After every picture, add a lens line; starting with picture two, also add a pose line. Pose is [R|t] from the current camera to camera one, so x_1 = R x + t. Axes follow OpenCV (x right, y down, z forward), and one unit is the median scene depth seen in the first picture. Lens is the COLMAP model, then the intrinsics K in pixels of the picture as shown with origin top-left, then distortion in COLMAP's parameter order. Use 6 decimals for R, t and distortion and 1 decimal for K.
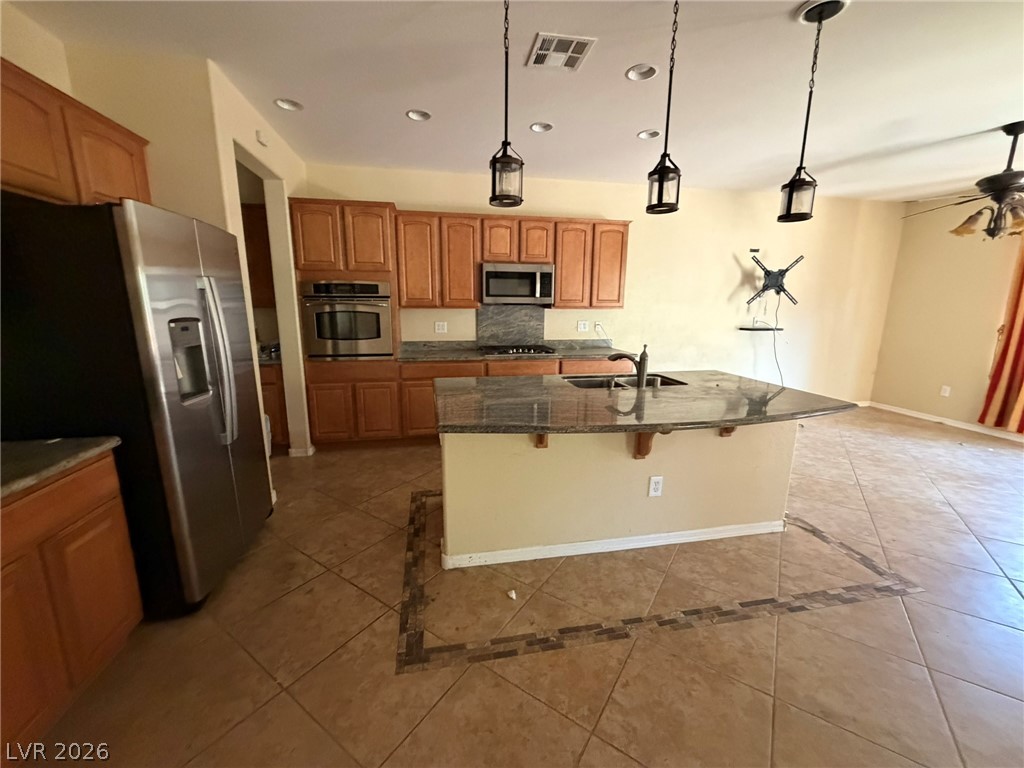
lens RADIAL K [[404.8, 0, 512.0], [0, 404.8, 384.0], [0, 0, 1]] dist [-0.005594, -0.000205]
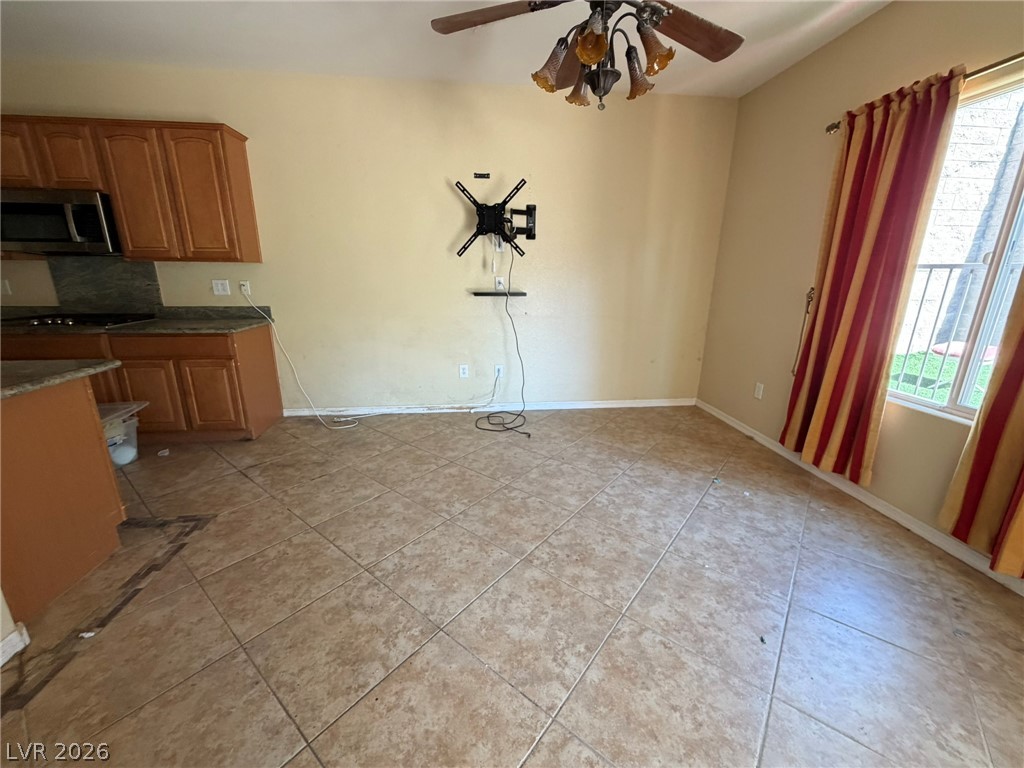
lens RADIAL K [[402.1, 0, 510.4], [0, 402.1, 394.9], [0, 0, 1]] dist [0.012109, -0.000096]
pose [[0.994528, 0.037685, -0.097437, 0.773179], [-0.022687, 0.988322, 0.150680, -0.074145], [0.101978, -0.147645, 0.983769, 0.312405]]
